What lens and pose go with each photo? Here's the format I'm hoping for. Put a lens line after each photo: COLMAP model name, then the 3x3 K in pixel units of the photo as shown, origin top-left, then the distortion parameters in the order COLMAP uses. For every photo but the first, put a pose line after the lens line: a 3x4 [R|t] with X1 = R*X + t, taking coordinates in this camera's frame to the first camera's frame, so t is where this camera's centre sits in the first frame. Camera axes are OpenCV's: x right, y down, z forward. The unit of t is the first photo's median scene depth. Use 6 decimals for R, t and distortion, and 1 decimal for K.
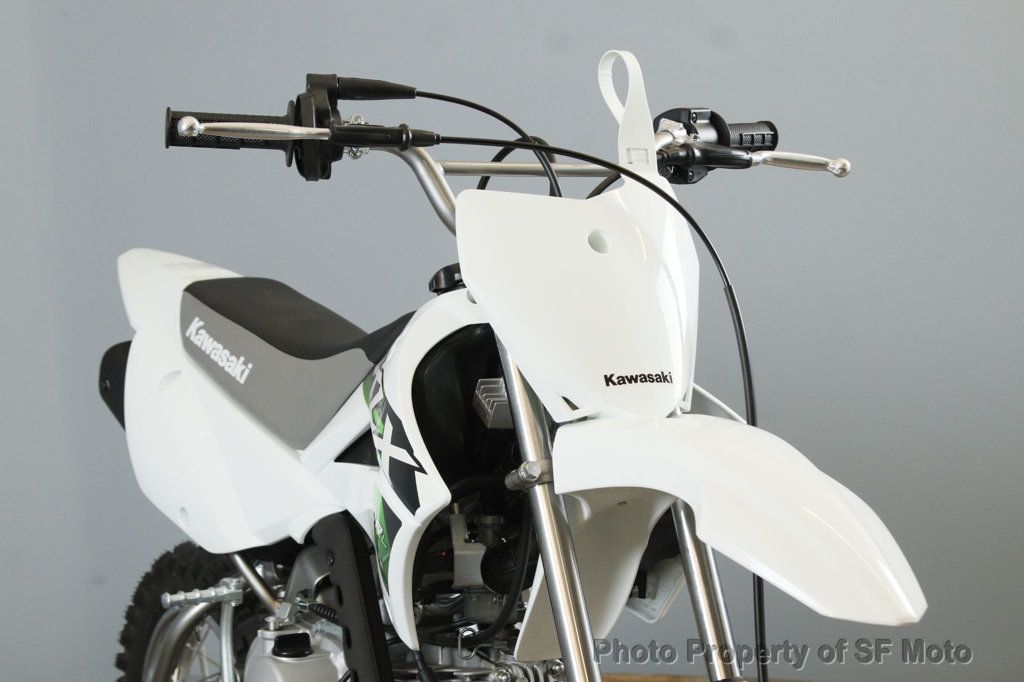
lens RADIAL K [[2647.5, 0, 512.0], [0, 2647.5, 341.0], [0, 0, 1]] dist [0.073458, 0.249658]
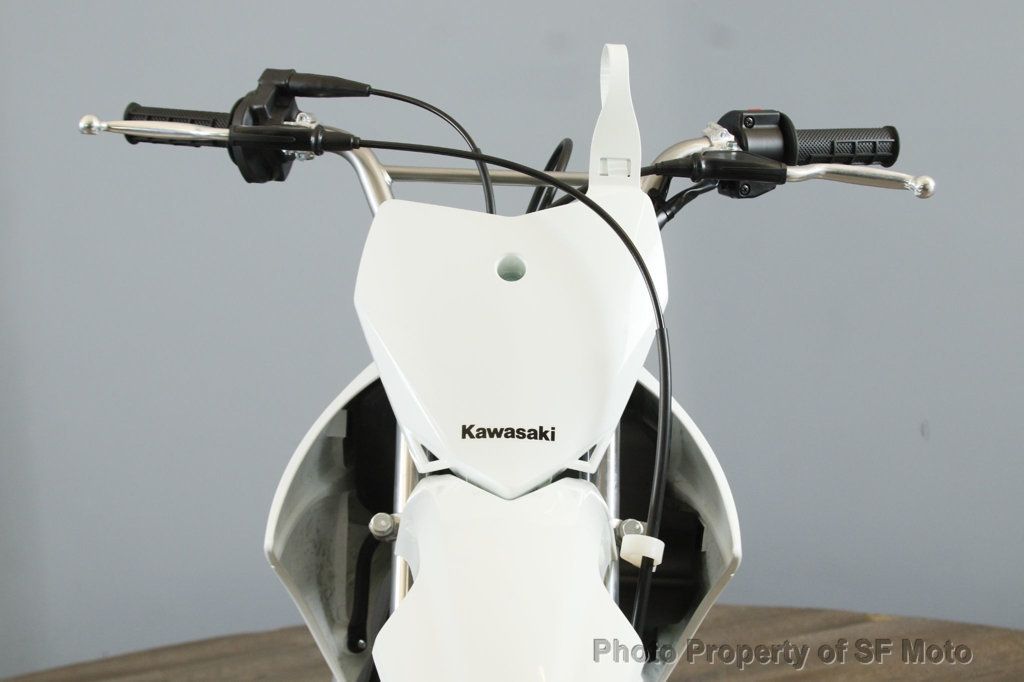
lens RADIAL K [[1816.2, 0, 512.0], [0, 1816.2, 341.0], [0, 0, 1]] dist [-0.015718, -0.044114]
pose [[0.857620, 0.083473, -0.507465, 0.332926], [-0.055495, 0.995999, 0.070046, -0.054414], [0.511281, -0.031911, 0.858821, 0.486304]]
